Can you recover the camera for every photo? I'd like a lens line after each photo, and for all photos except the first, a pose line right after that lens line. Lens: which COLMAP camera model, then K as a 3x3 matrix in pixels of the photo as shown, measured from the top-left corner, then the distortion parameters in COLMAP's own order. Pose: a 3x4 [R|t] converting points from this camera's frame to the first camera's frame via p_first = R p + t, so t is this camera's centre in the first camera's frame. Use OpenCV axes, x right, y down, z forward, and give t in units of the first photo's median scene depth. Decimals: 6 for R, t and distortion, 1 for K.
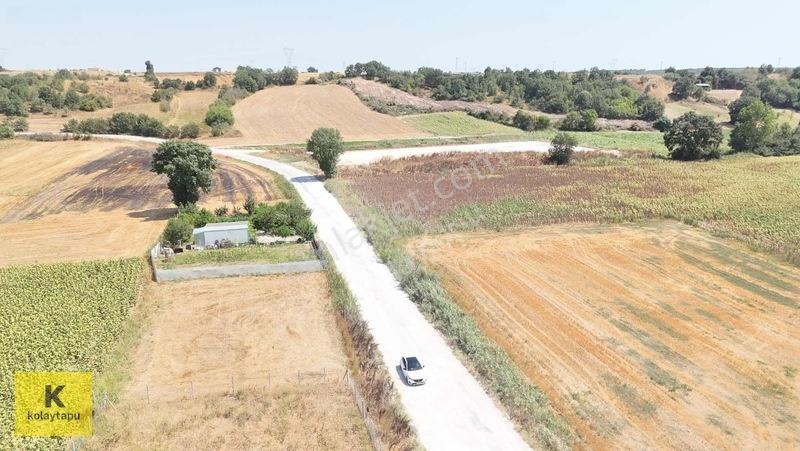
lens RADIAL K [[588.8, 0, 398.5], [0, 588.8, 223.3], [0, 0, 1]] dist [0.072032, -0.070272]
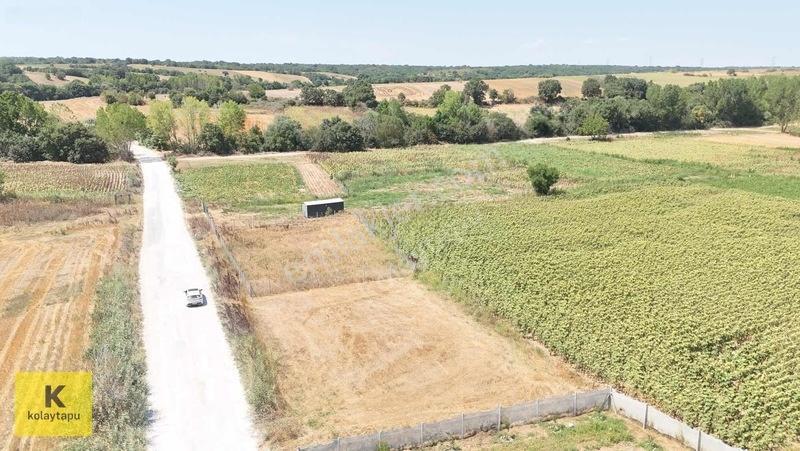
lens RADIAL K [[588.8, 0, 401.0], [0, 588.8, 228.2], [0, 0, 1]] dist [0.072032, -0.070272]
pose [[-0.988319, 0.043110, -0.146176, -0.101908], [-0.030441, 0.883987, 0.466519, -0.206416], [0.149329, 0.465519, -0.872349, 0.956898]]
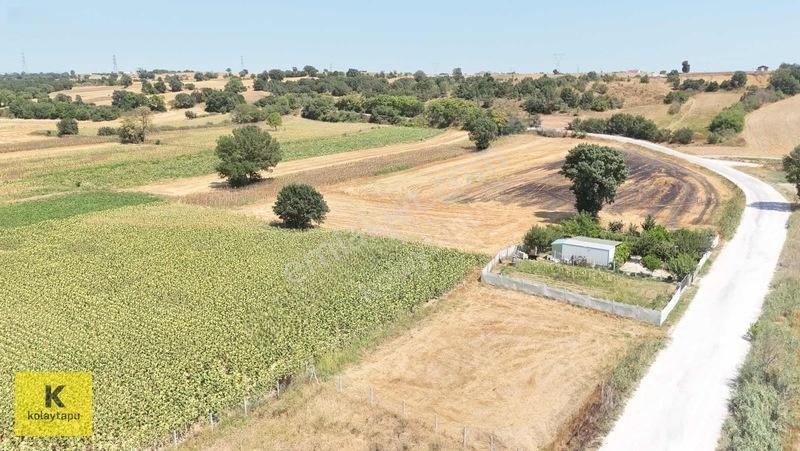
lens RADIAL K [[588.8, 0, 401.0], [0, 588.8, 223.1], [0, 0, 1]] dist [0.072032, -0.070272]
pose [[0.651563, 0.179567, -0.737035, 0.153208], [-0.181163, 0.980301, 0.078680, -0.037300], [0.736645, 0.082259, 0.671259, 0.158146]]
